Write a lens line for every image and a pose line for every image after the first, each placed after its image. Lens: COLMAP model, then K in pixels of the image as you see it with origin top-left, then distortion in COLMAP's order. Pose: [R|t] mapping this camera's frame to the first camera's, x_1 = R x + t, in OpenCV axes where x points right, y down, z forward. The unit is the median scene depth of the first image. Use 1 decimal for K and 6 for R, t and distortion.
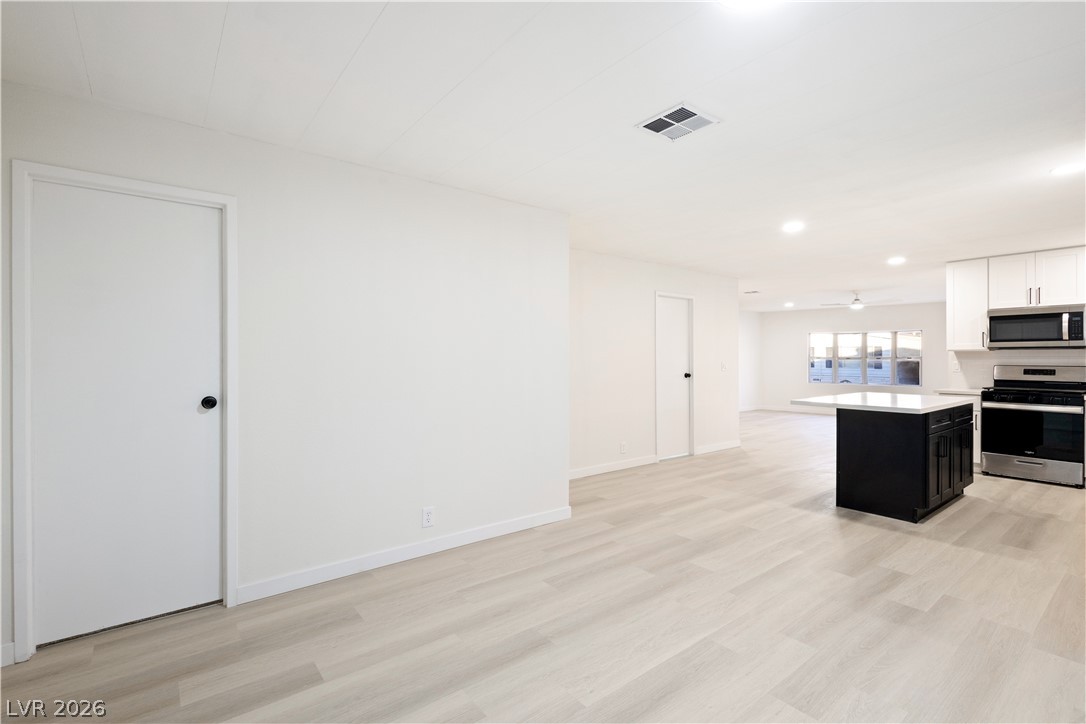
lens RADIAL K [[499.6, 0, 541.7], [0, 499.6, 359.6], [0, 0, 1]] dist [0.001206, -0.000886]
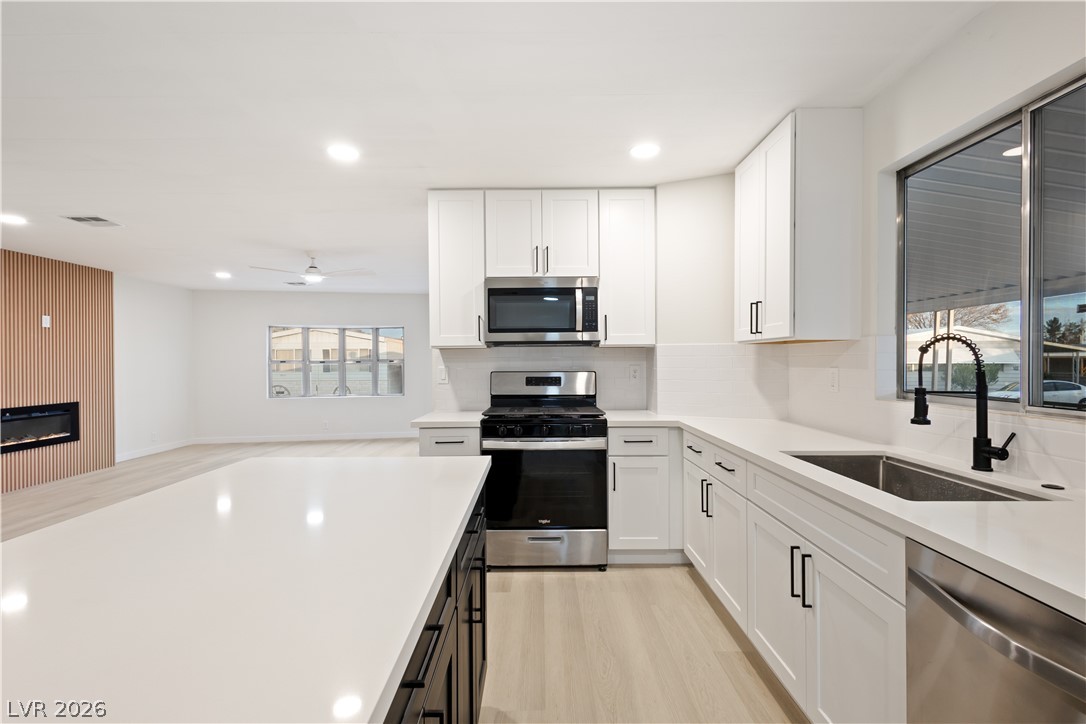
lens RADIAL K [[494.6, 0, 543.0], [0, 494.6, 362.0], [0, 0, 1]] dist [0.002021, 0.000545]
pose [[0.615071, -0.006855, 0.788442, 0.488992], [0.008819, 0.999959, 0.001814, -0.001354], [-0.788422, 0.005837, 0.615107, 0.605412]]
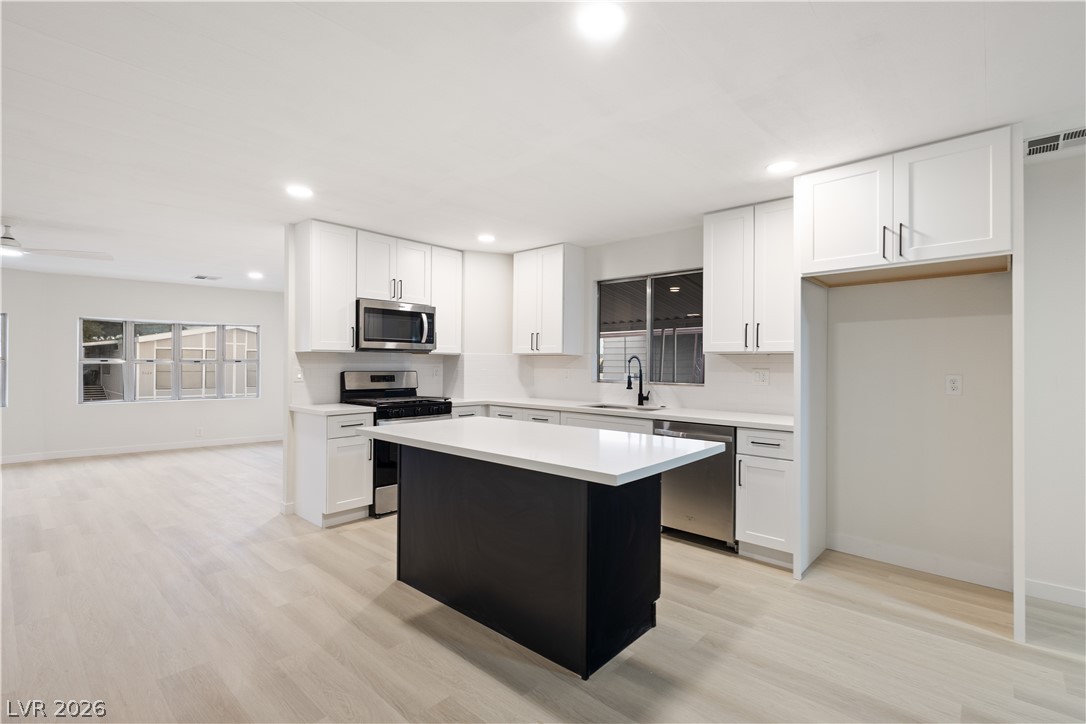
lens RADIAL K [[499.6, 0, 541.7], [0, 499.6, 359.6], [0, 0, 1]] dist [0.001206, -0.000886]
pose [[-0.168872, 0.005898, 0.985620, 0.104480], [-0.003613, 0.999972, -0.006603, -0.002973], [-0.985631, -0.004676, -0.168845, 0.877219]]
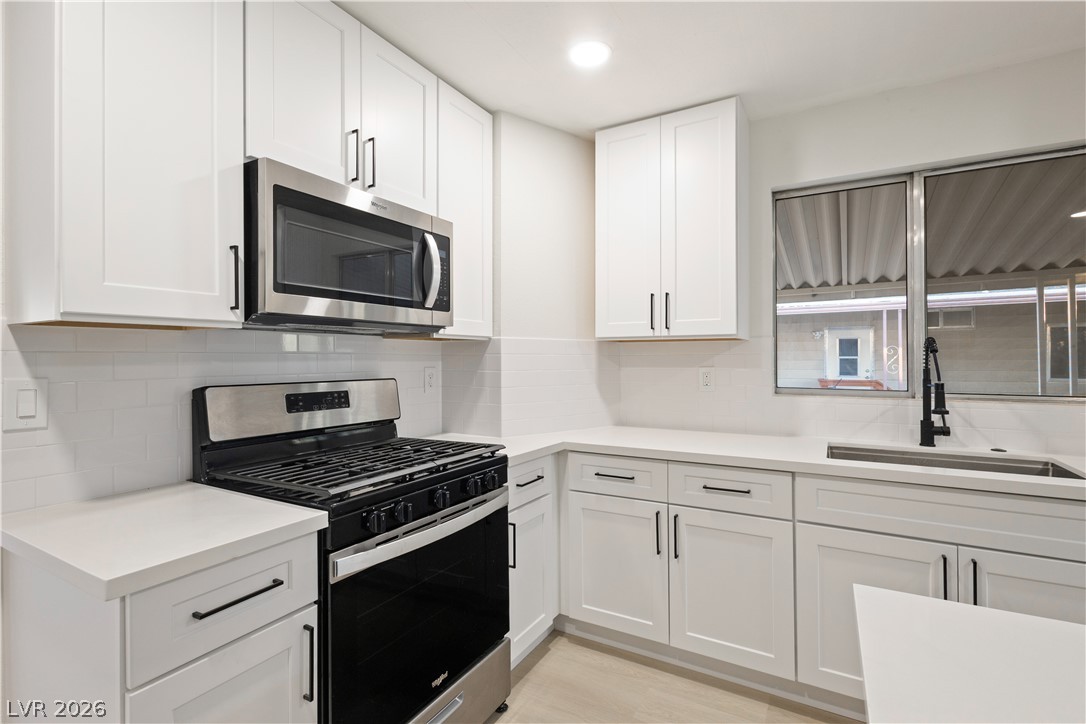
lens RADIAL K [[499.8, 0, 542.5], [0, 499.8, 354.3], [0, 0, 1]] dist [0.002125, 0.000178]
pose [[-0.374259, 0.007900, 0.927291, 0.637829], [0.006740, 0.999960, -0.005799, -0.002941], [-0.927300, 0.004079, -0.374297, 0.987902]]
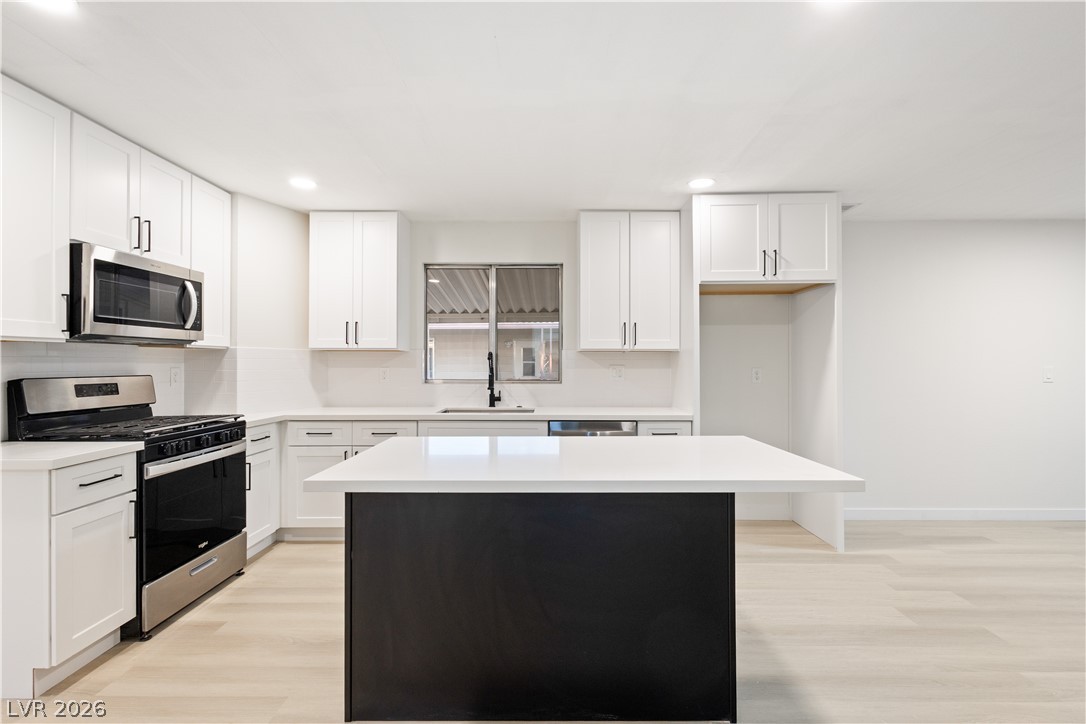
lens RADIAL K [[501.8, 0, 544.0], [0, 501.8, 359.9], [0, 0, 1]] dist [0.001992, 0.000638]
pose [[-0.782552, 0.001247, 0.622584, 0.357173], [0.000937, 0.999999, -0.000825, -0.003296], [-0.622584, -0.000062, -0.782553, 1.112483]]
